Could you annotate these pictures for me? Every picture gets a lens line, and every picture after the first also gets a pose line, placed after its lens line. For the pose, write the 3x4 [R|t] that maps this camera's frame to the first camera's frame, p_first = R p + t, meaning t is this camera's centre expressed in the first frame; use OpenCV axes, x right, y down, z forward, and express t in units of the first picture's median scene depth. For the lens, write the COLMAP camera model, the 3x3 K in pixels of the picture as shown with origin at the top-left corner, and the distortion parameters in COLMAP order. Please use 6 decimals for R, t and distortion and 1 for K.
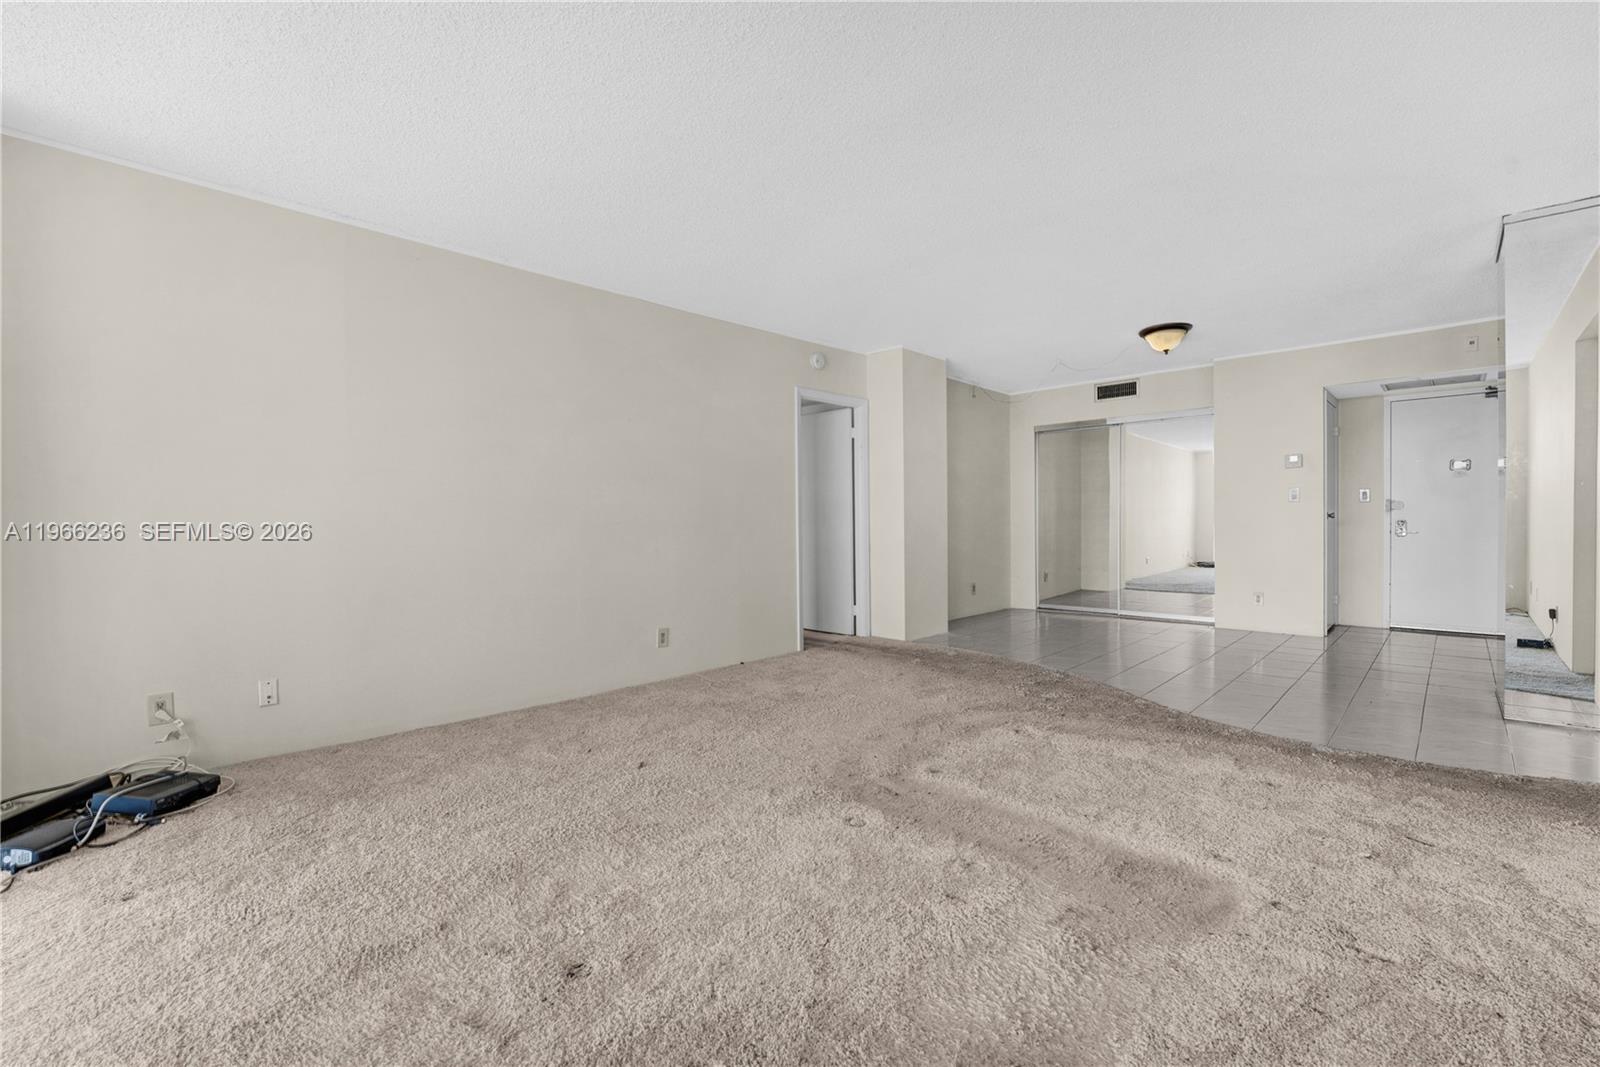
lens RADIAL K [[701.7, 0, 760.9], [0, 701.7, 537.7], [0, 0, 1]] dist [-0.020768, 0.000054]
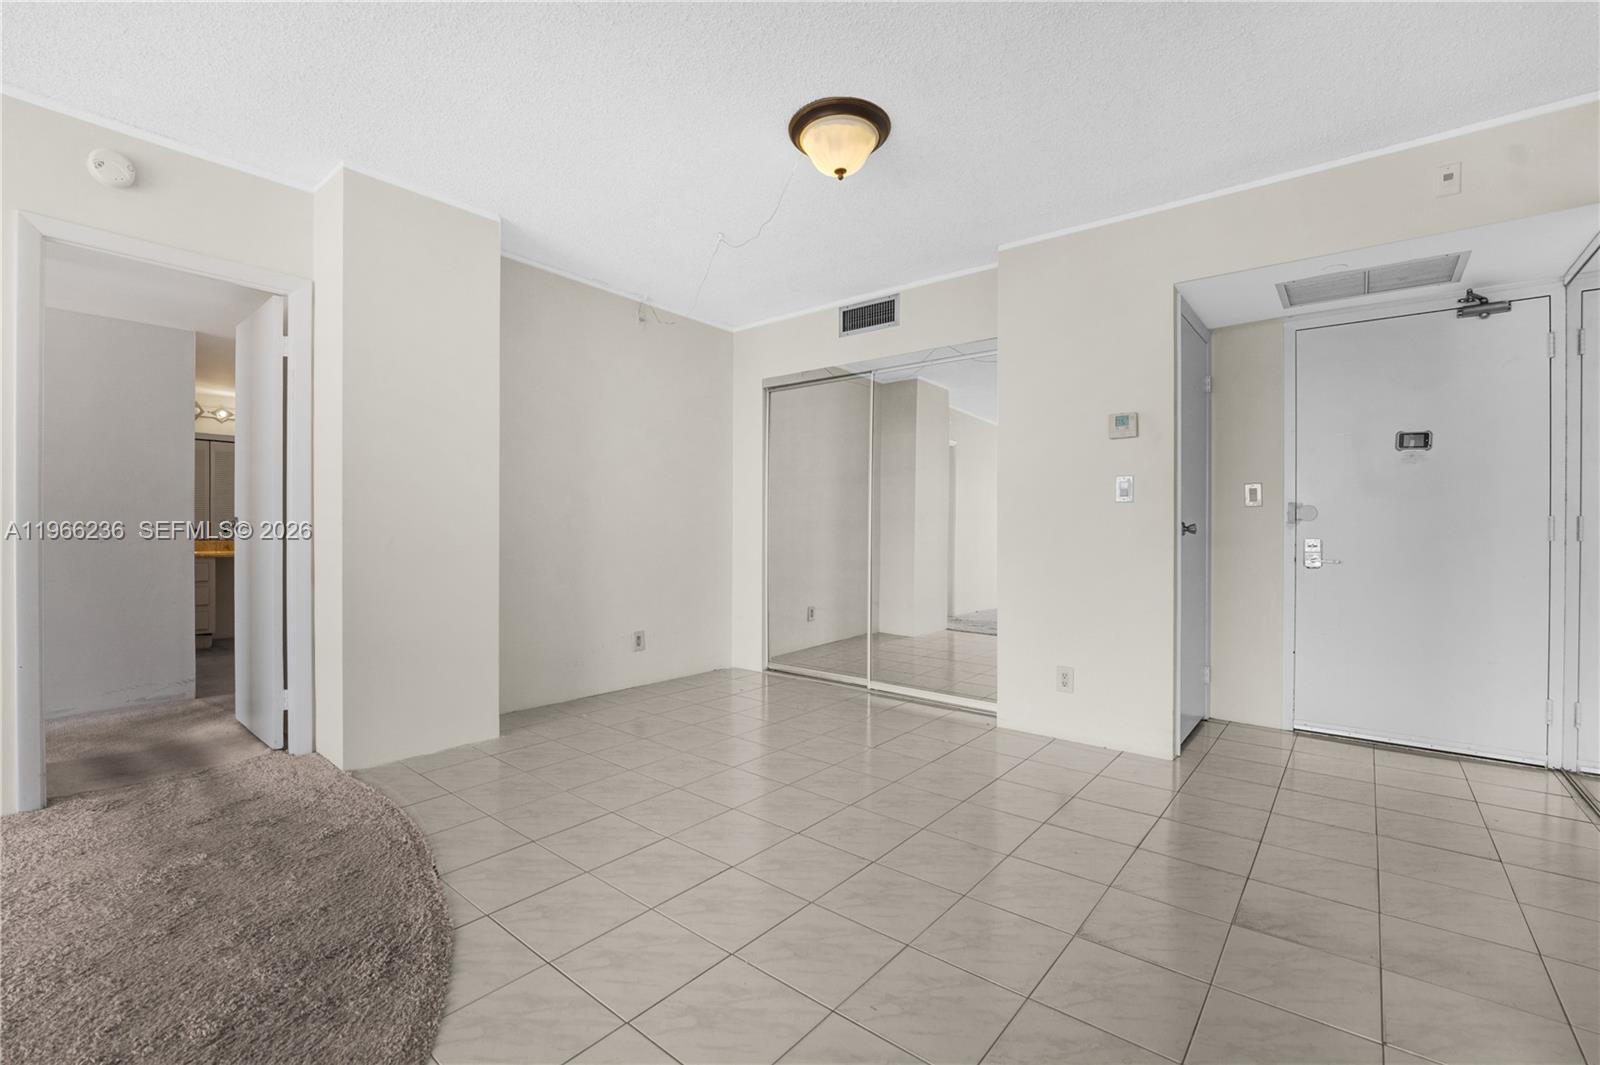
lens RADIAL K [[678.5, 0, 800.0], [0, 678.5, 532.5], [0, 0, 1]] dist [-0.017202, 0.000948]
pose [[0.995847, 0.019026, 0.089027, 0.448806], [-0.017227, 0.999632, -0.020933, -0.011956], [-0.089393, 0.019312, 0.995809, 0.475937]]
